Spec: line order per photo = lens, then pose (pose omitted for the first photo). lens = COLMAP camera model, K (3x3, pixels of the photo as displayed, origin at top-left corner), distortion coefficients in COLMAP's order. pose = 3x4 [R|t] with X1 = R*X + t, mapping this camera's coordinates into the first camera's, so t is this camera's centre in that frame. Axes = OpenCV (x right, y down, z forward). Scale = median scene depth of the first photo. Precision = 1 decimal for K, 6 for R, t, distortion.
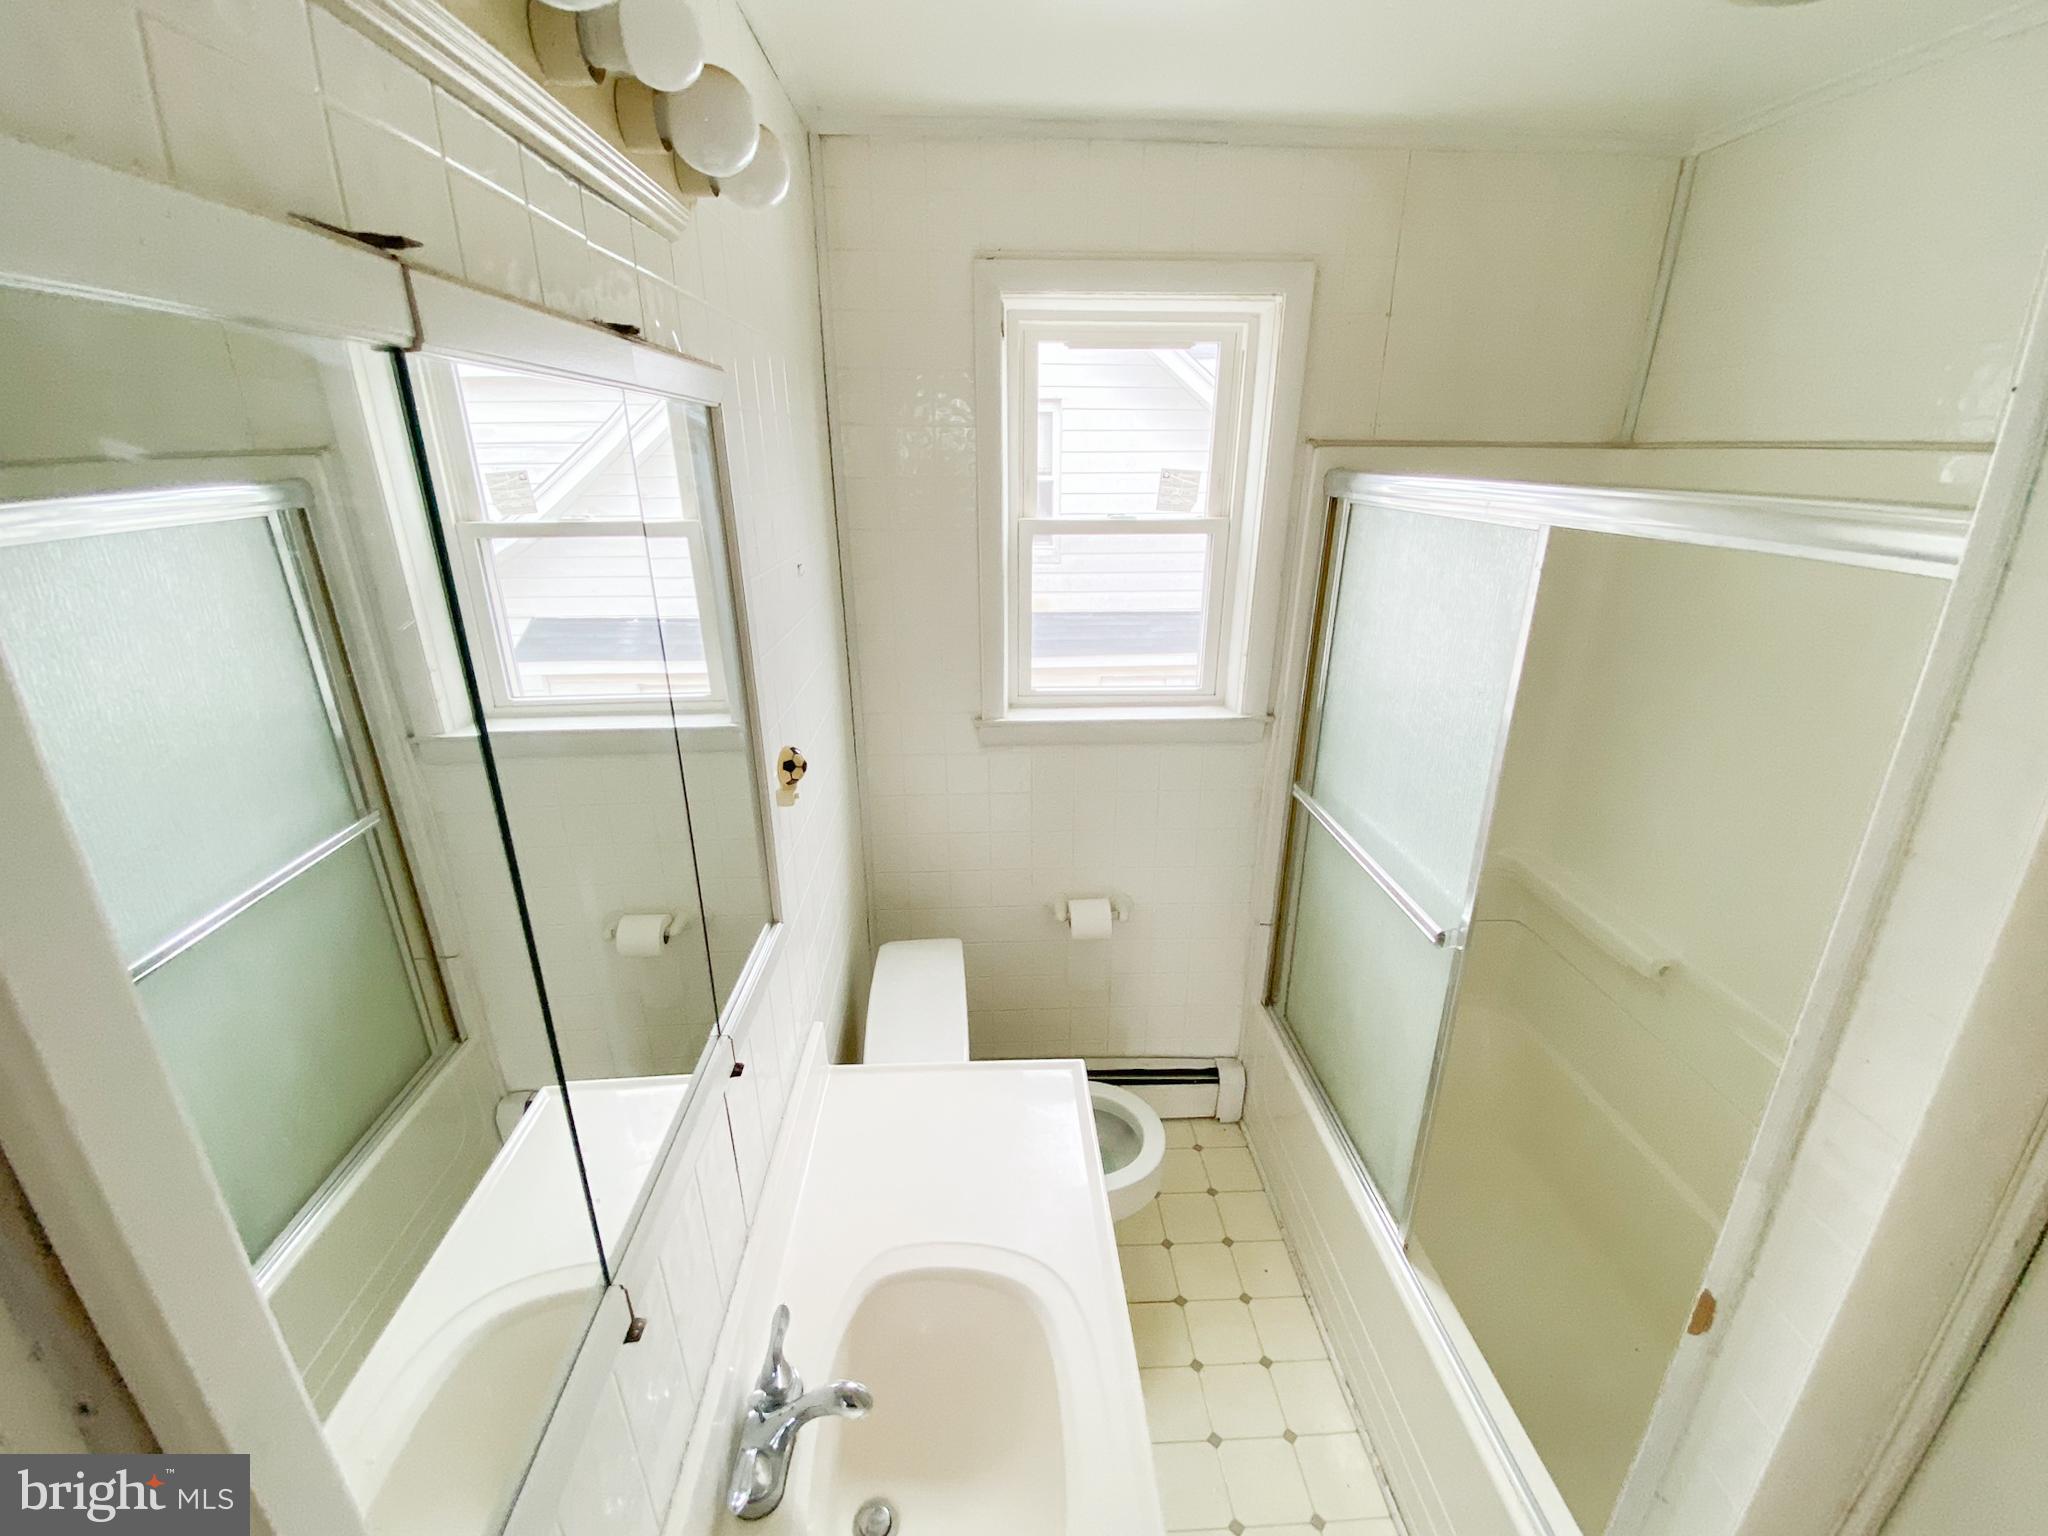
lens RADIAL K [[850.1, 0, 1024.0], [0, 850.1, 768.0], [0, 0, 1]] dist [0.010391, -0.018903]
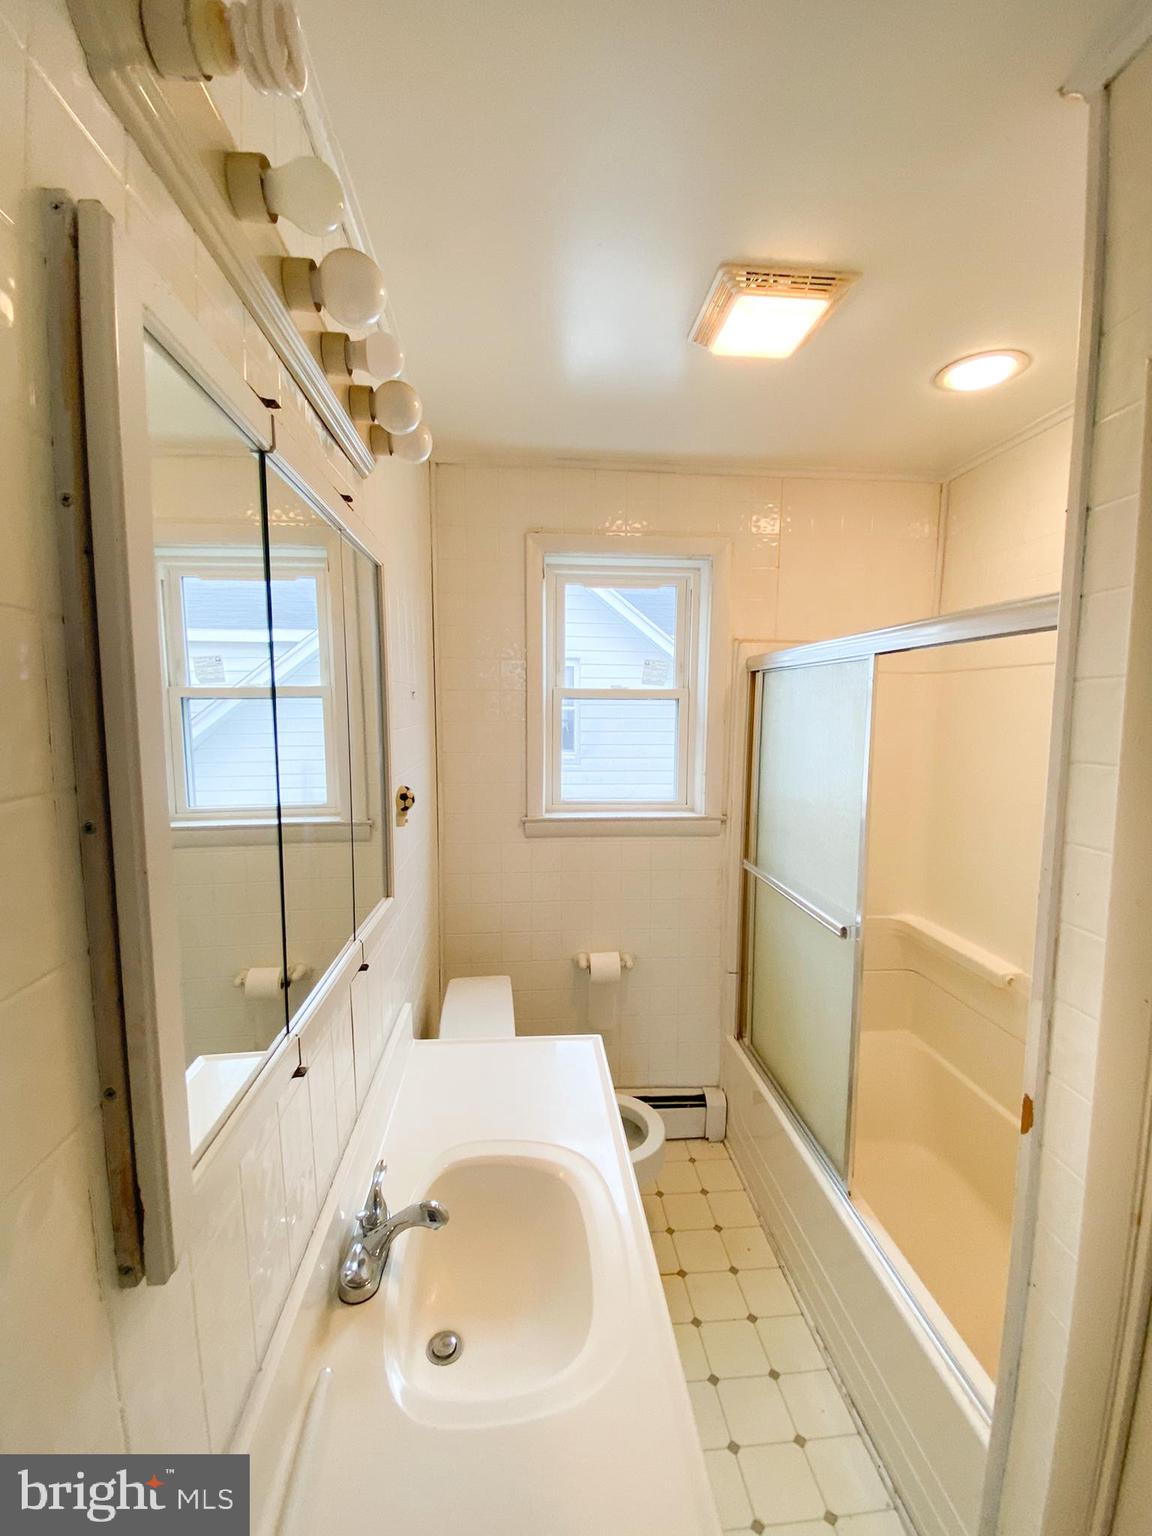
lens RADIAL K [[631.4, 0, 576.0], [0, 631.4, 768.0], [0, 0, 1]] dist [-0.000267, -0.013106]
pose [[0.999399, -0.000512, 0.034668, -0.004297], [0.009014, 0.969341, -0.245553, 0.139943], [-0.033480, 0.245718, 0.968763, -0.073246]]
